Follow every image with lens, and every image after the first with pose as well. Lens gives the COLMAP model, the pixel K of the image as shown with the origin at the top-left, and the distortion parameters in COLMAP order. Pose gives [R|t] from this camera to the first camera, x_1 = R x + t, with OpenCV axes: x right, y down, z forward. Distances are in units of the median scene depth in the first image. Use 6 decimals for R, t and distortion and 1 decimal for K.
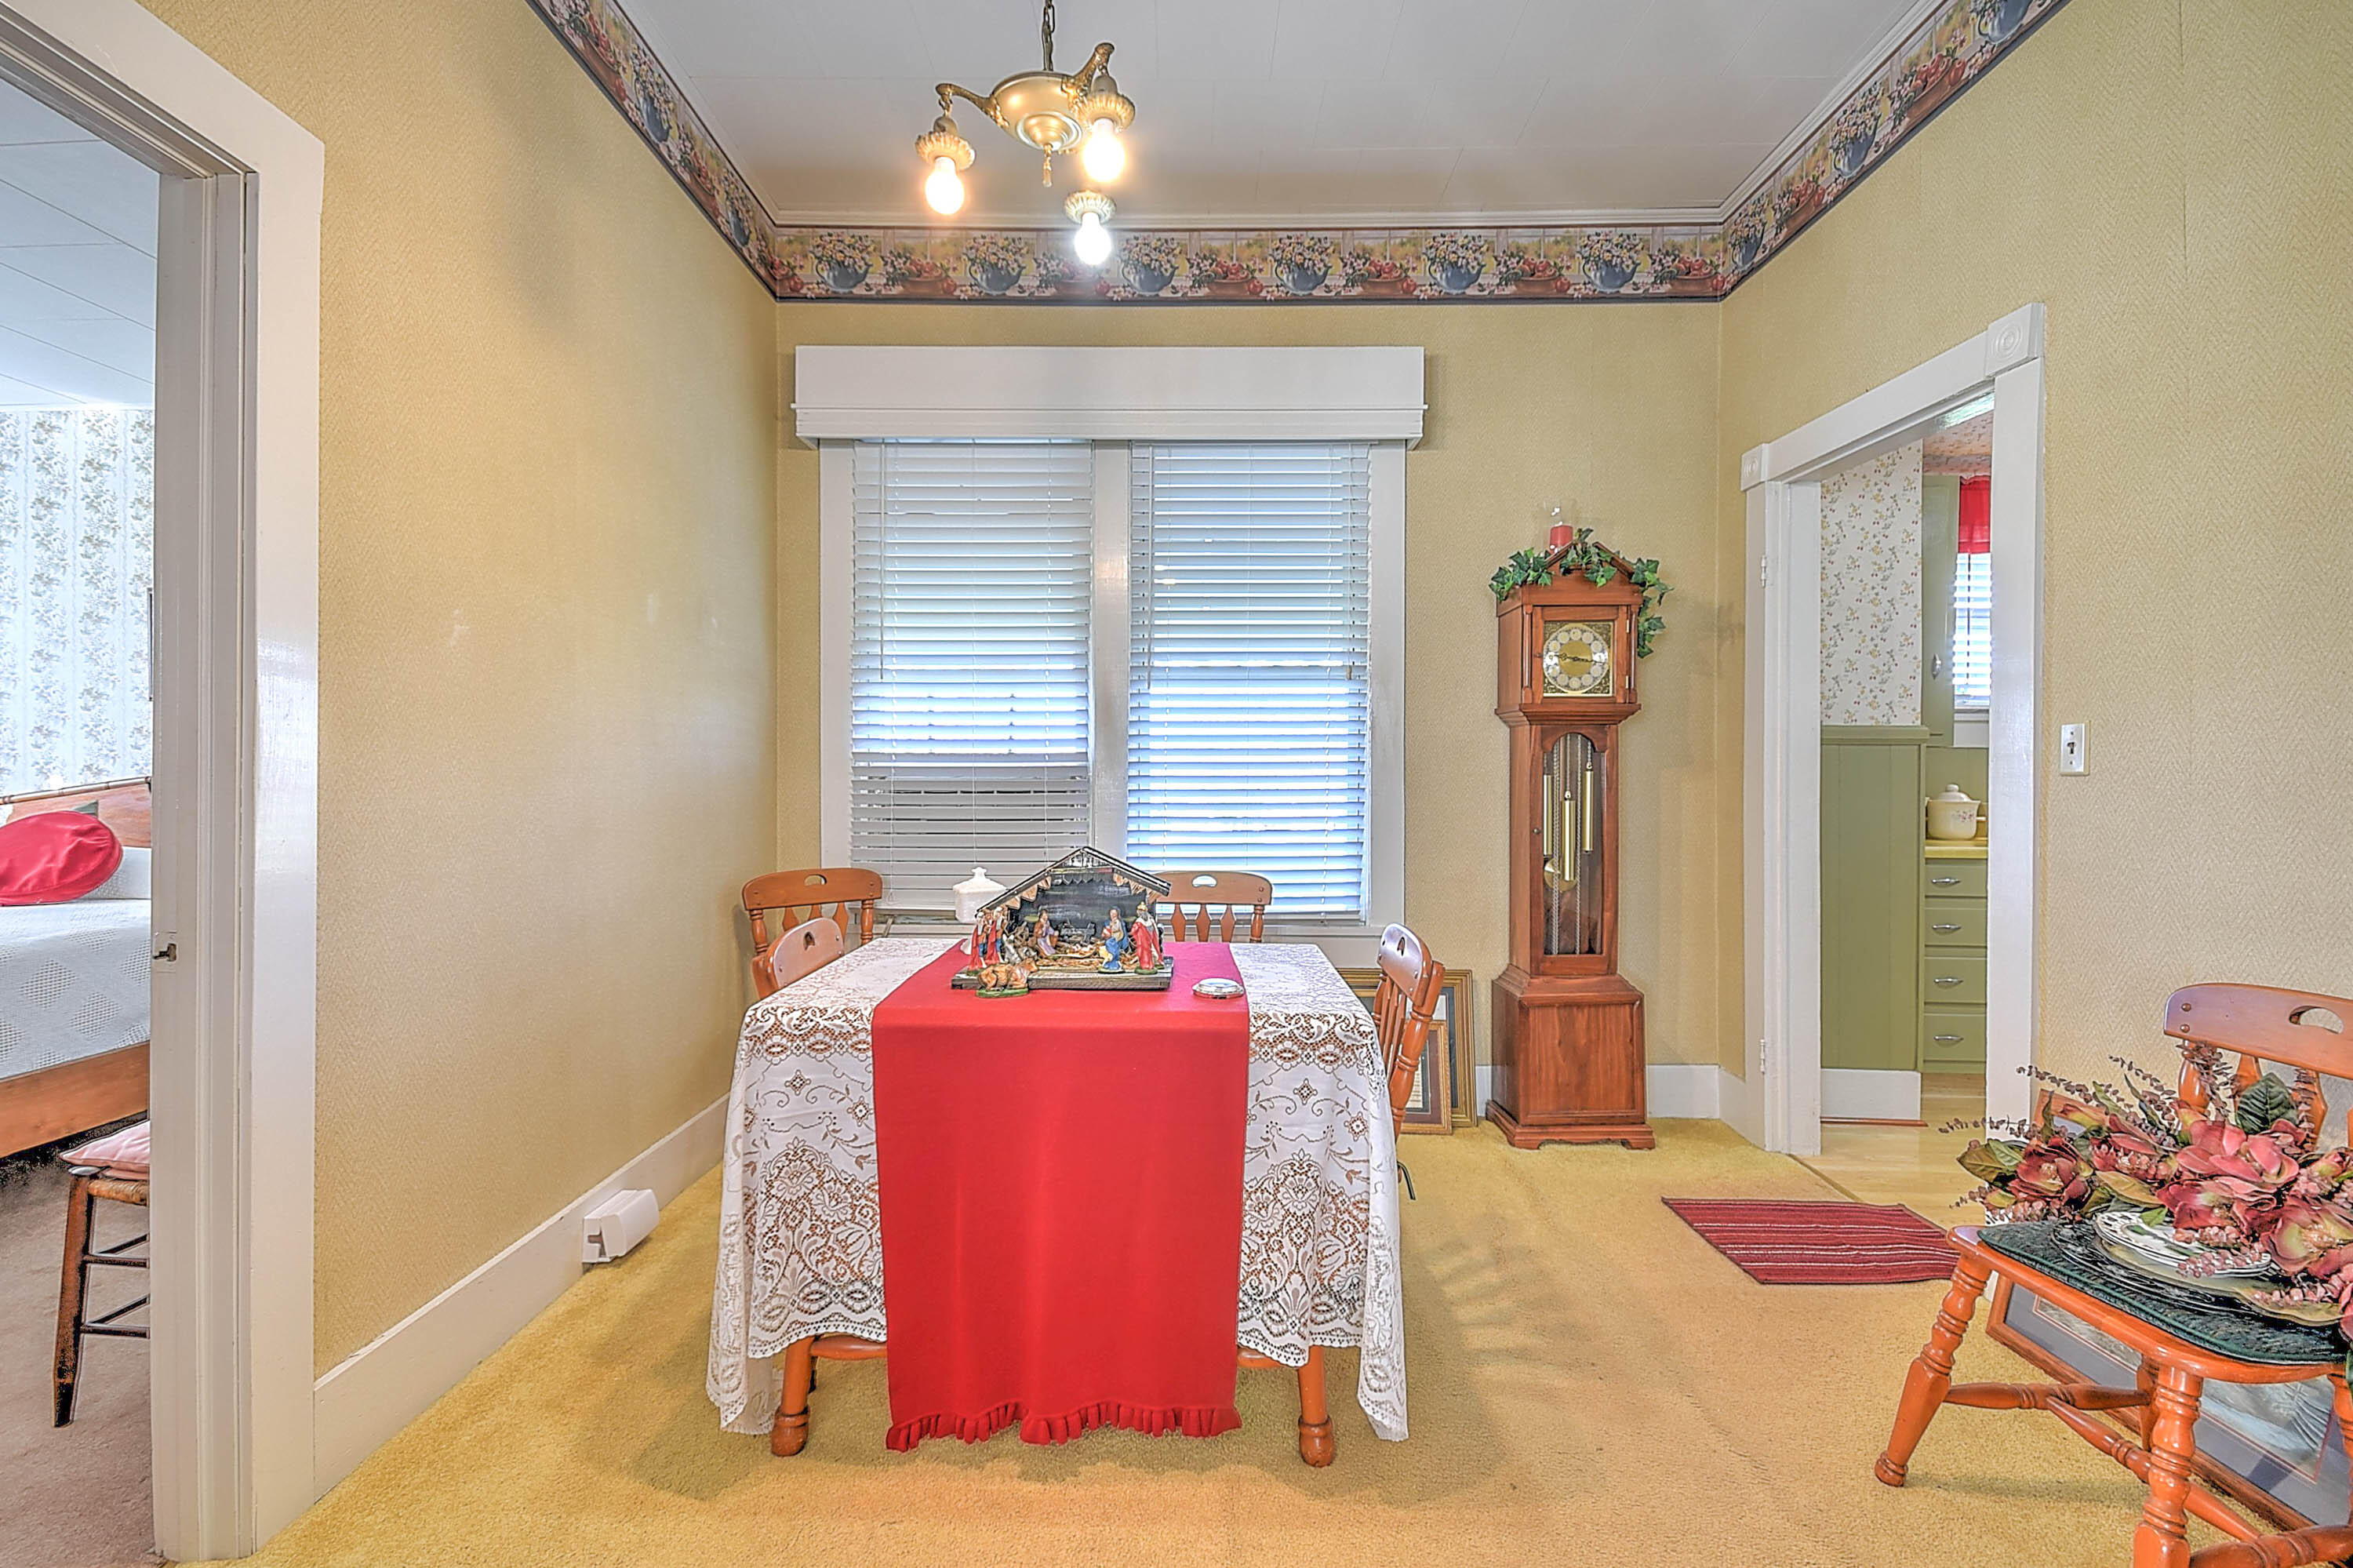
lens RADIAL K [[1048.2, 0, 1170.0], [0, 1048.2, 768.7], [0, 0, 1]] dist [-0.013578, -0.001234]
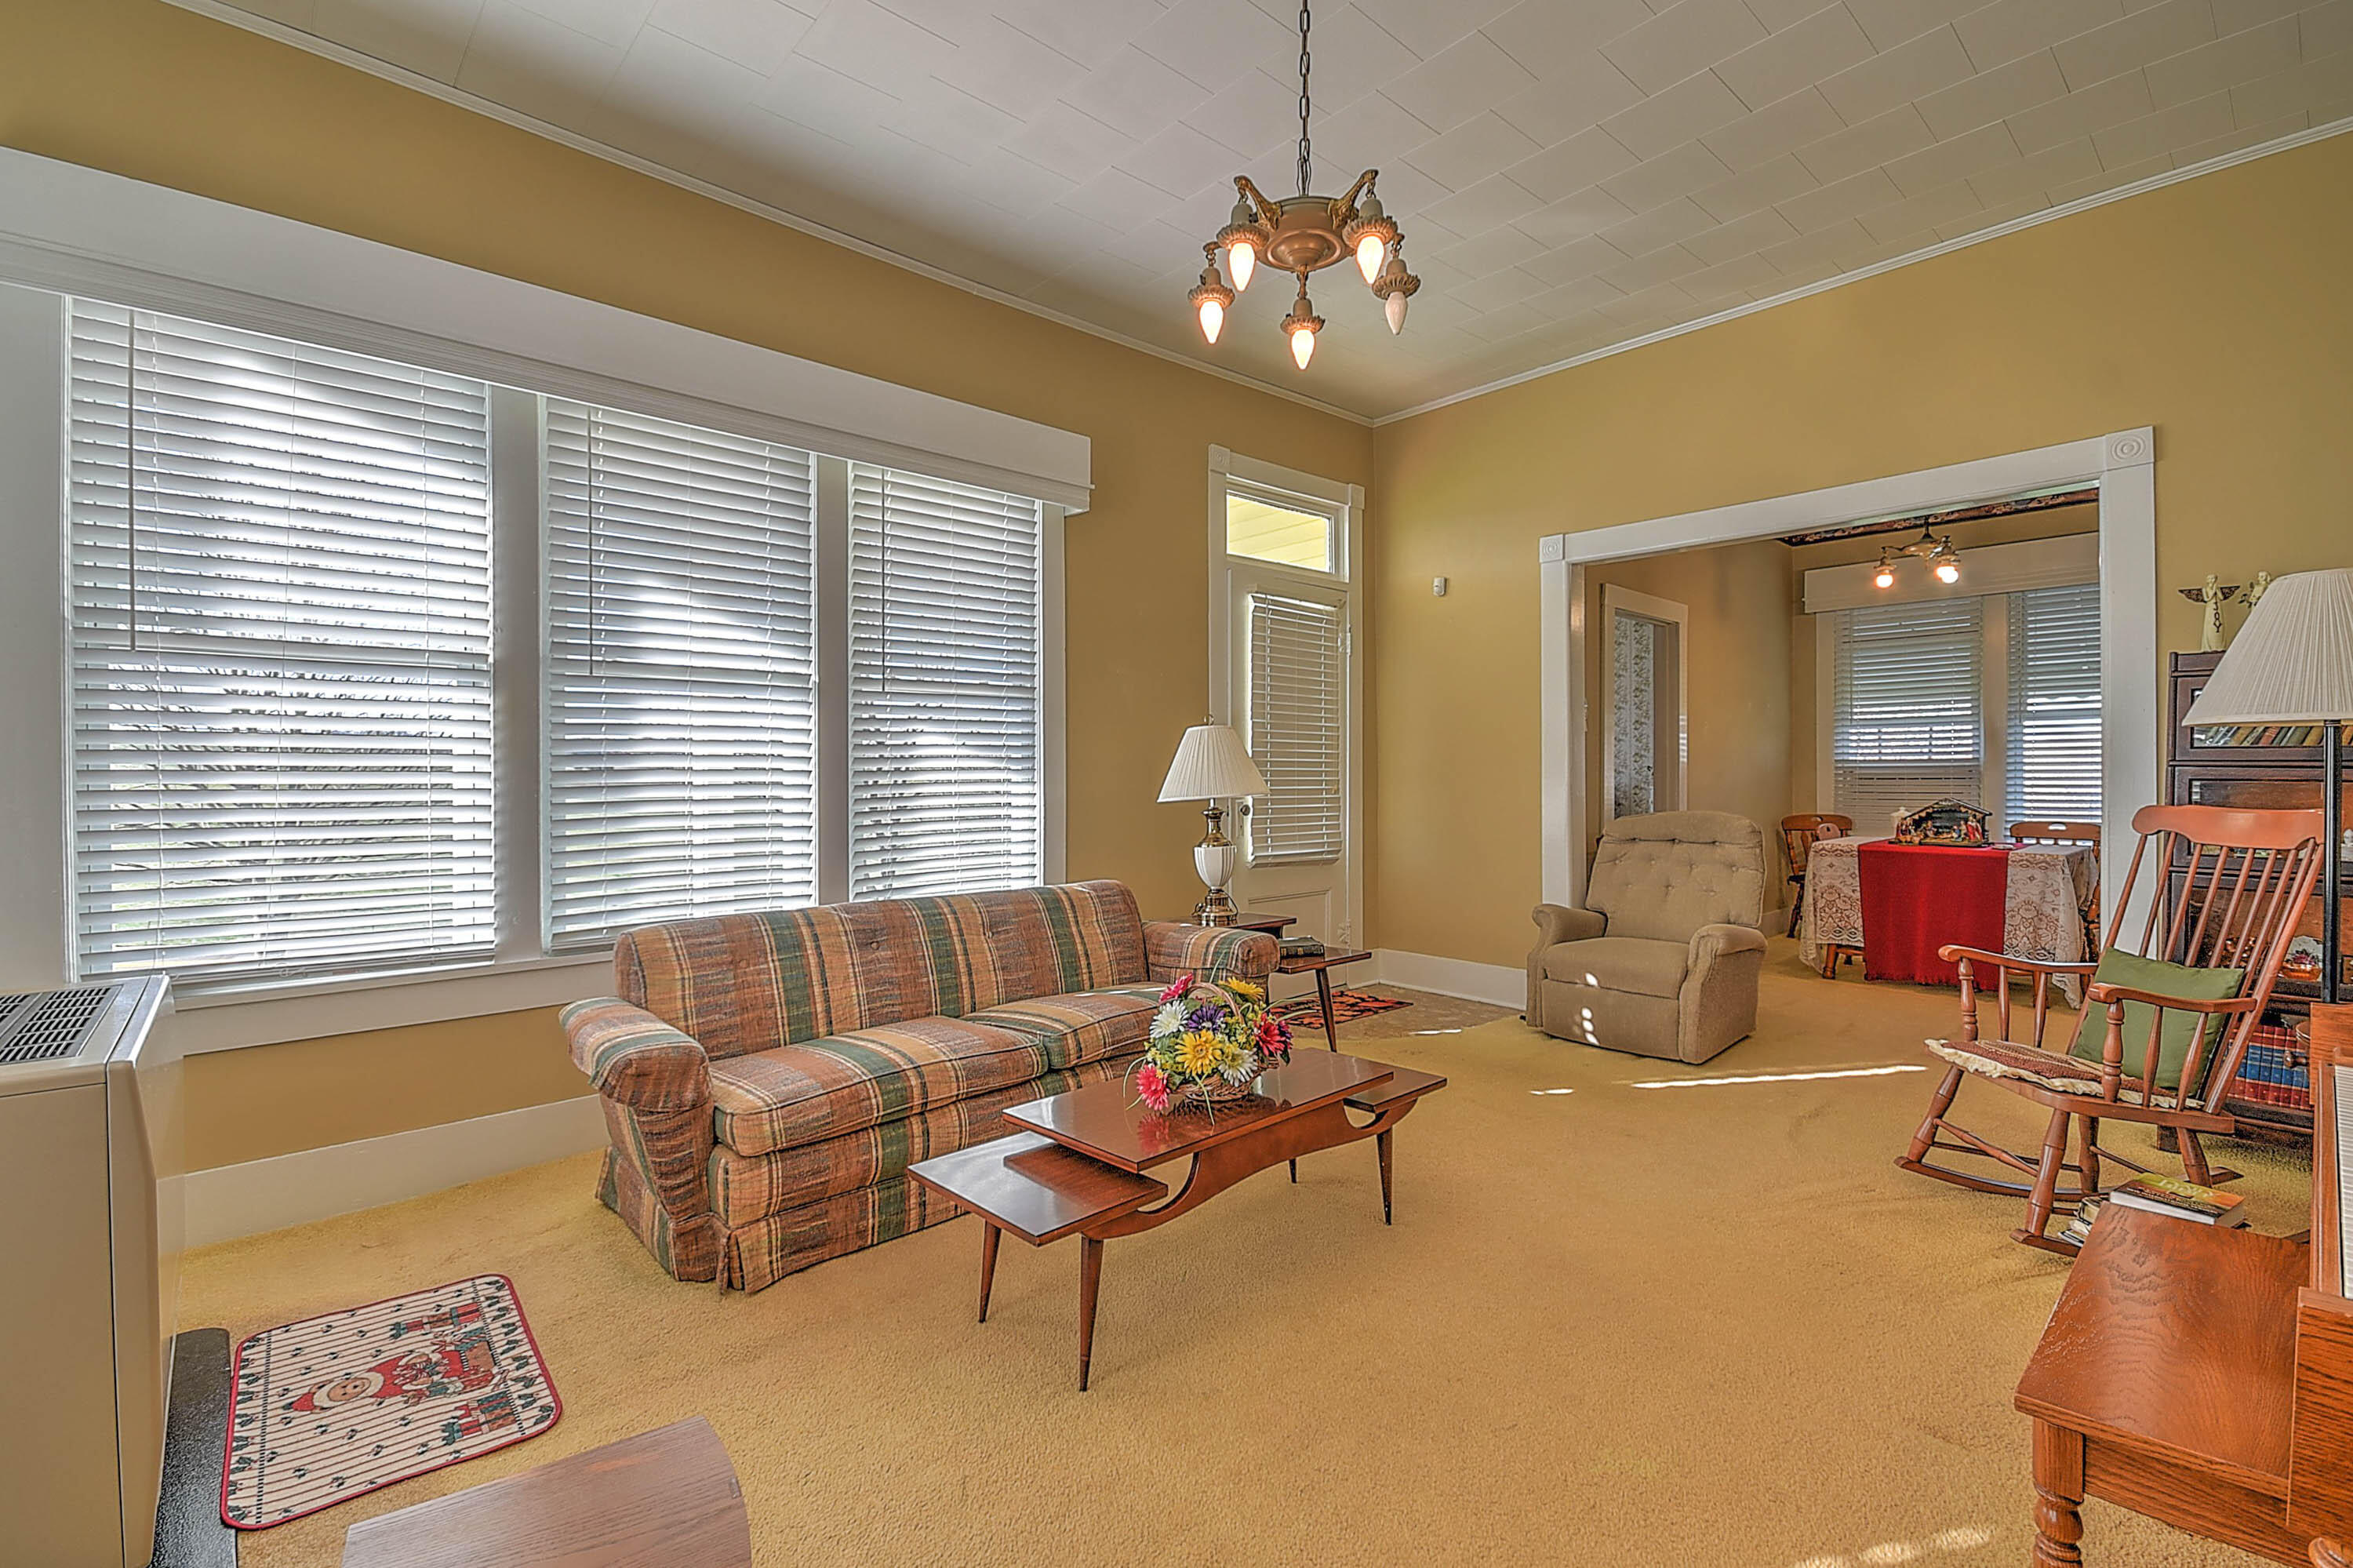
lens RADIAL K [[1048.2, 0, 1162.7], [0, 1048.2, 780.9], [0, 0, 1]] dist [-0.013578, -0.001234]
pose [[0.678328, -0.000383, -0.734759, 0.319779], [0.002694, 0.999994, 0.001965, 0.015615], [0.734754, -0.003312, 0.678326, -1.422141]]
